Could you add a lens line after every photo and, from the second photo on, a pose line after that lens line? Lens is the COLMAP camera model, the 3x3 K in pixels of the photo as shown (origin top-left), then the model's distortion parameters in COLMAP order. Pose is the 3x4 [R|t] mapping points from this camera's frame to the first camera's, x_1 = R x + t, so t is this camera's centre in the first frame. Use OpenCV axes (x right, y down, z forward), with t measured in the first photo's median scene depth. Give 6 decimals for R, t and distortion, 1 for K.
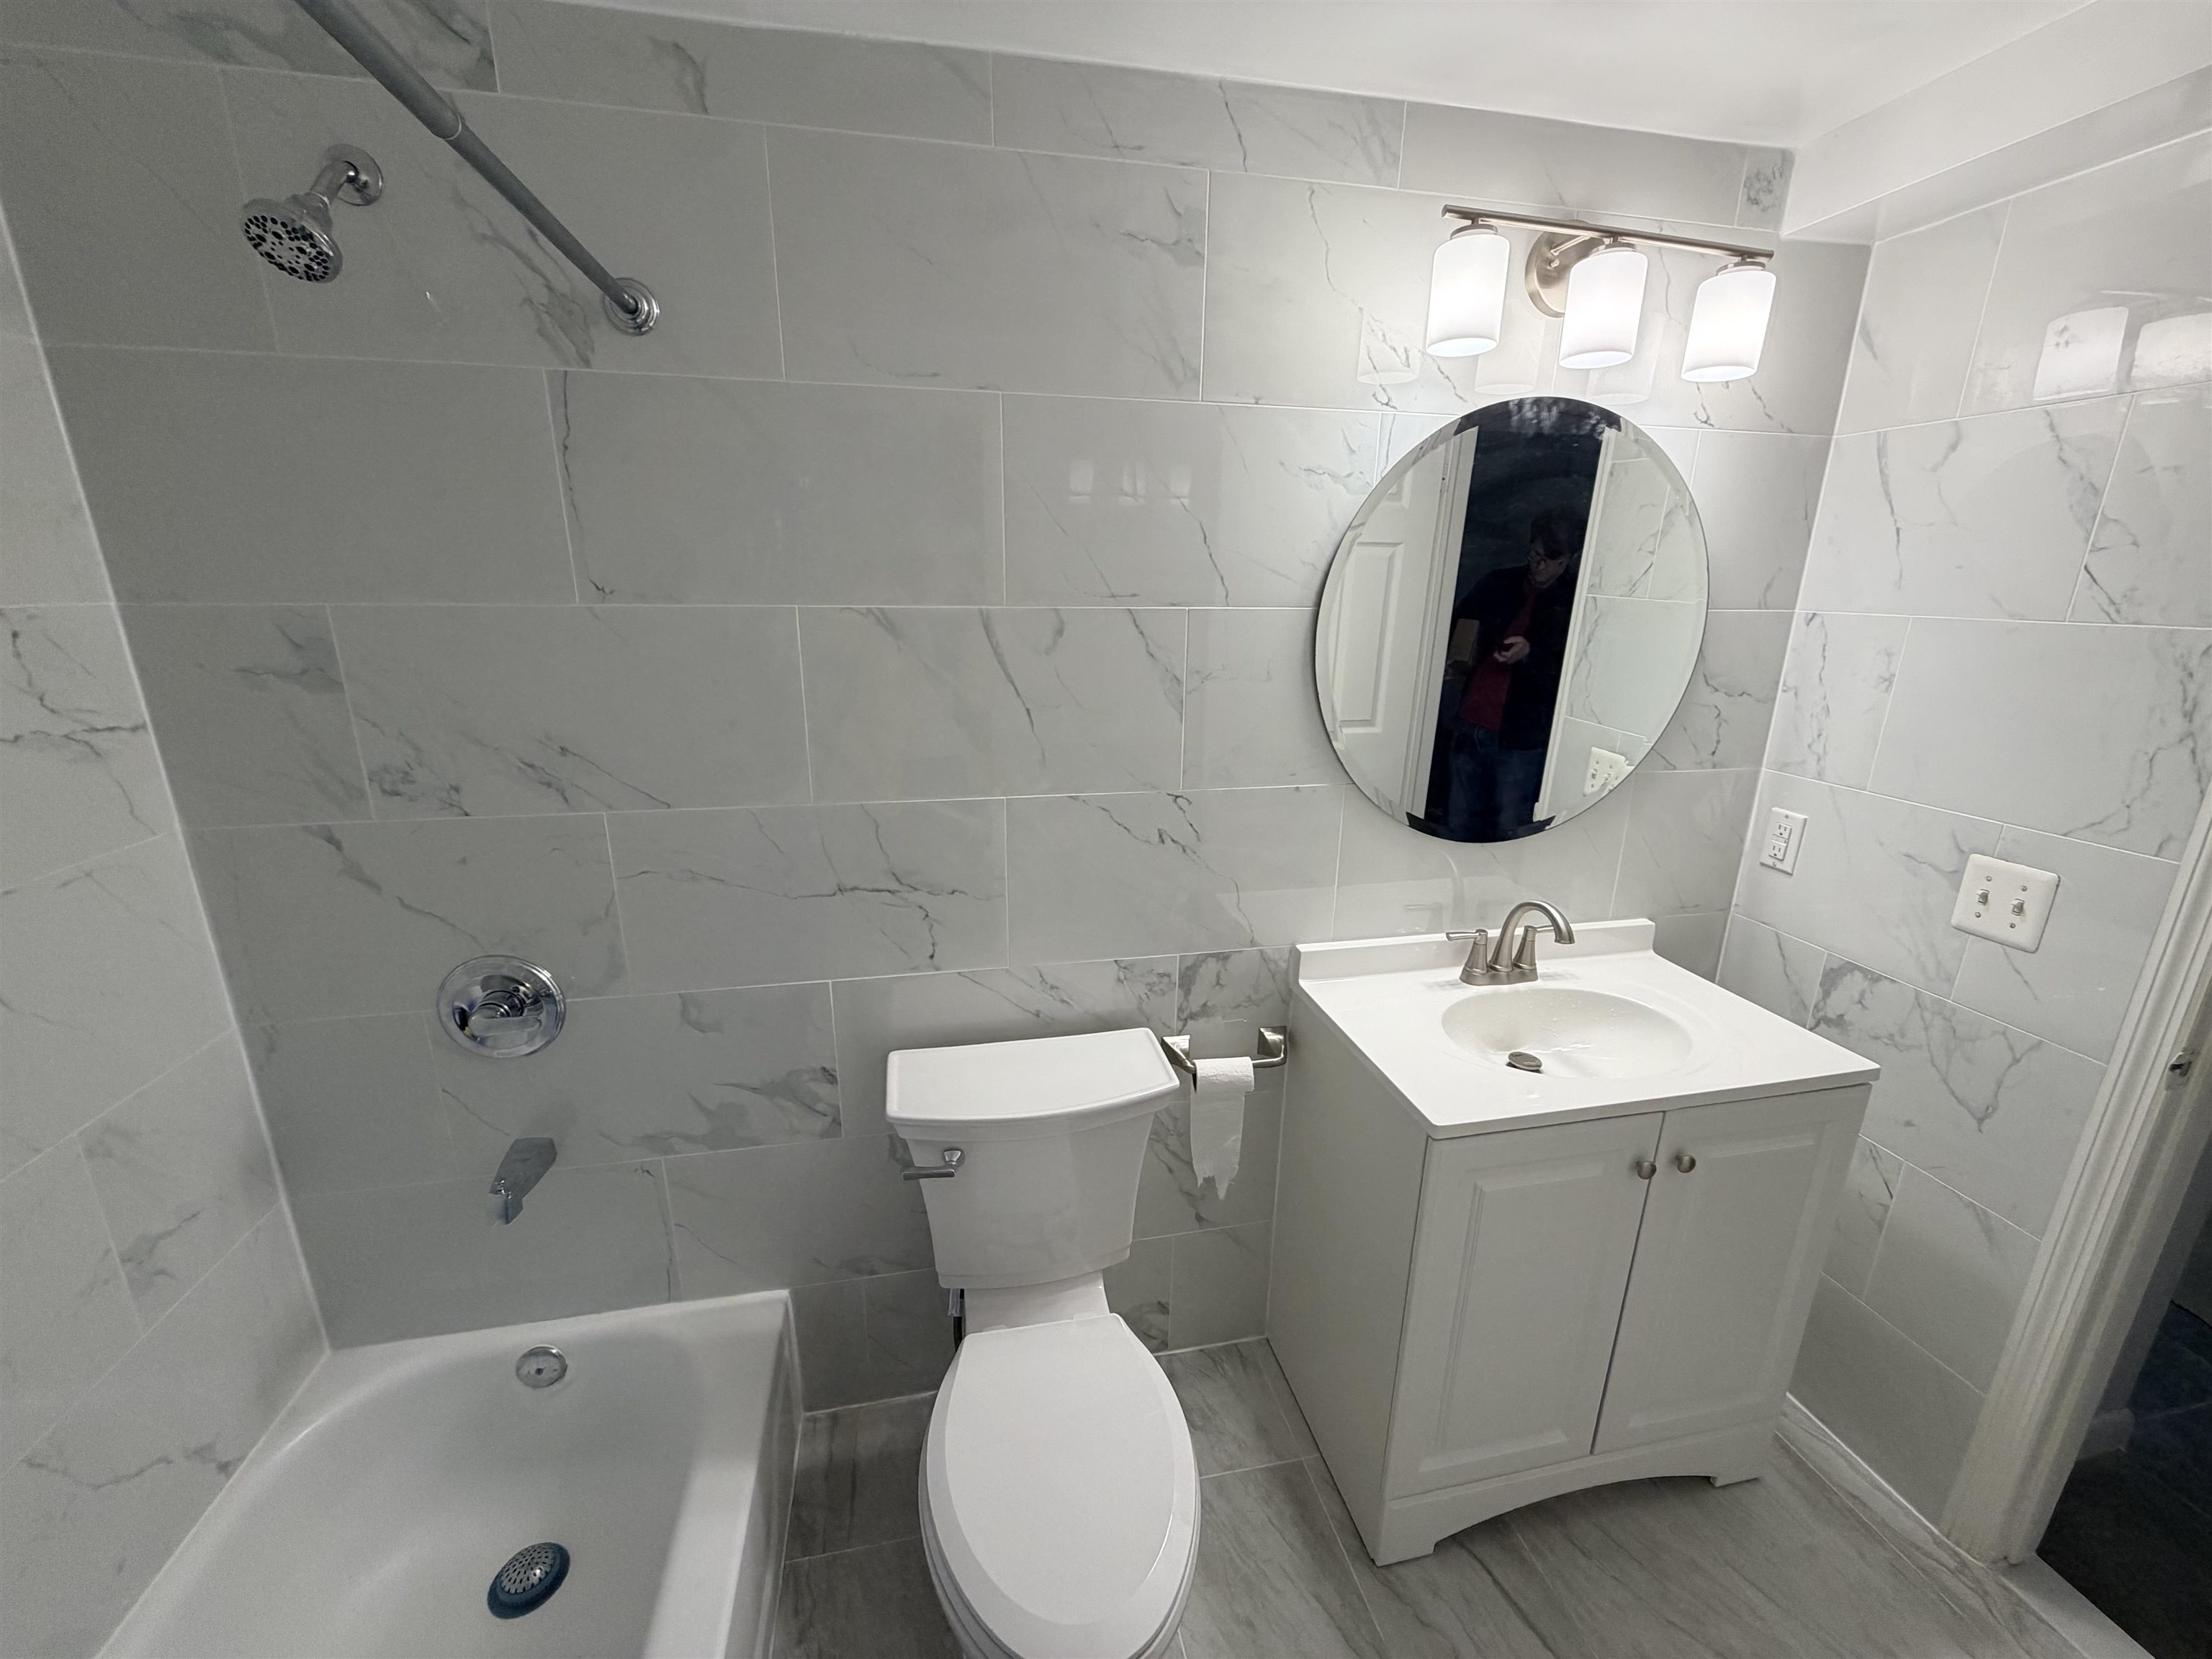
lens RADIAL K [[881.4, 0, 1106.0], [0, 881.4, 829.5], [0, 0, 1]] dist [-0.000742, -0.000061]
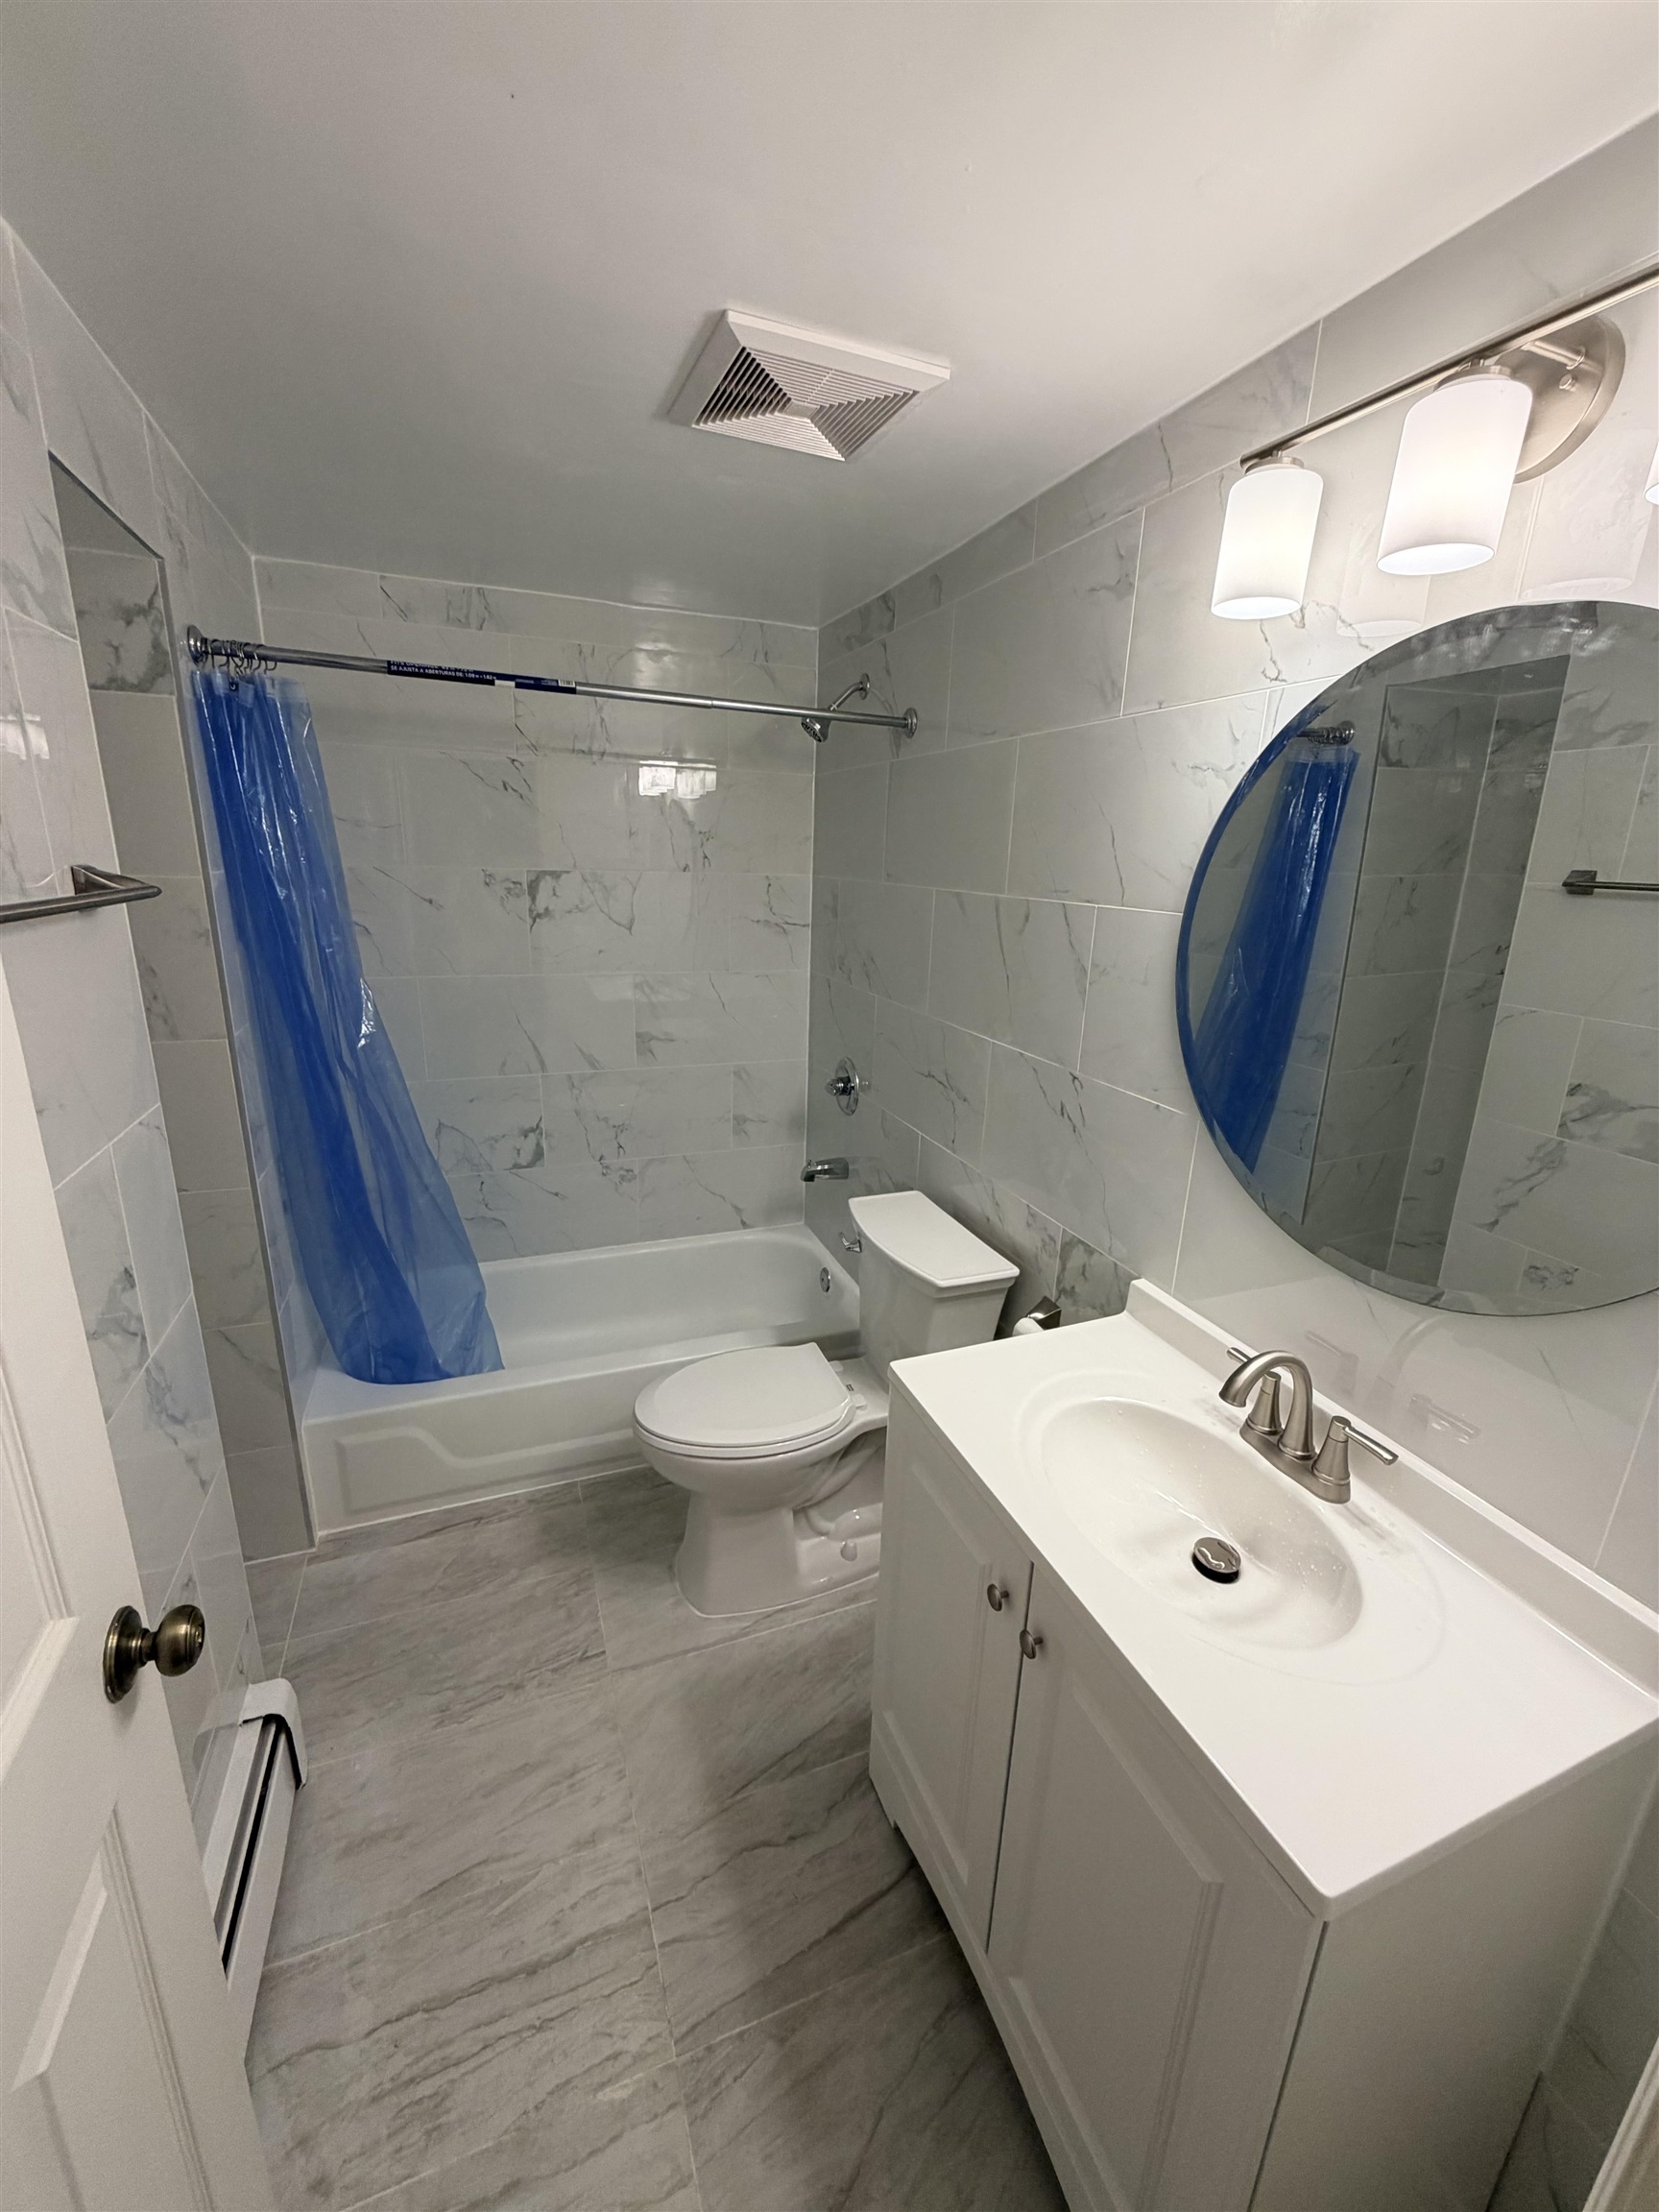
lens RADIAL K [[881.4, 0, 829.5], [0, 881.4, 1106.0], [0, 0, 1]] dist [-0.000742, -0.000061]
pose [[0.165013, 0.267978, -0.949188, 1.124582], [-0.299972, 0.930426, 0.210532, -0.149929], [0.939568, 0.249990, 0.233918, 0.493902]]
